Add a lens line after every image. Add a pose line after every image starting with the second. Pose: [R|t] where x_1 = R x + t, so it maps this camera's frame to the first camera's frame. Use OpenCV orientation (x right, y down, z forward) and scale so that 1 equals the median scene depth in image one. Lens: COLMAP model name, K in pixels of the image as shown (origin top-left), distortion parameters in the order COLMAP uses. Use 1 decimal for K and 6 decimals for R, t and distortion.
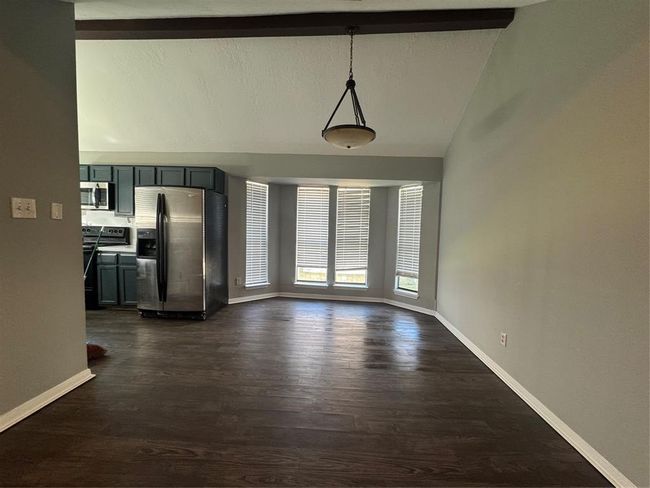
lens RADIAL K [[261.1, 0, 325.0], [0, 261.1, 244.0], [0, 0, 1]] dist [-0.002494, 0.000049]
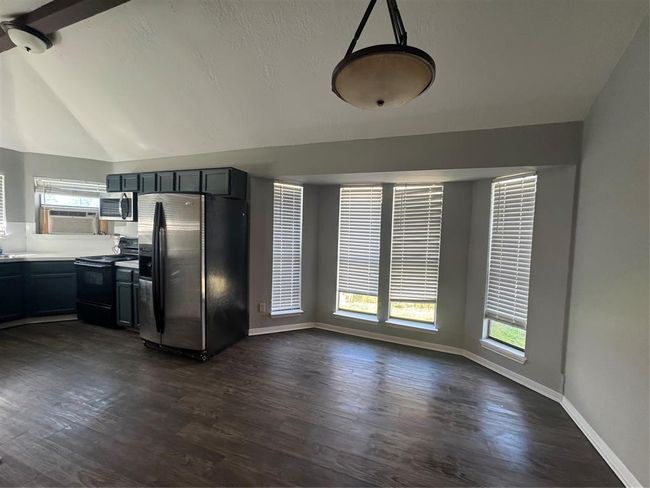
lens RADIAL K [[261.1, 0, 325.0], [0, 261.1, 244.0], [0, 0, 1]] dist [-0.002494, 0.000049]
pose [[0.956027, 0.015248, -0.292881, 0.085378], [-0.019675, 0.999732, -0.012174, -0.046554], [0.292617, 0.017401, 0.956071, 0.281351]]
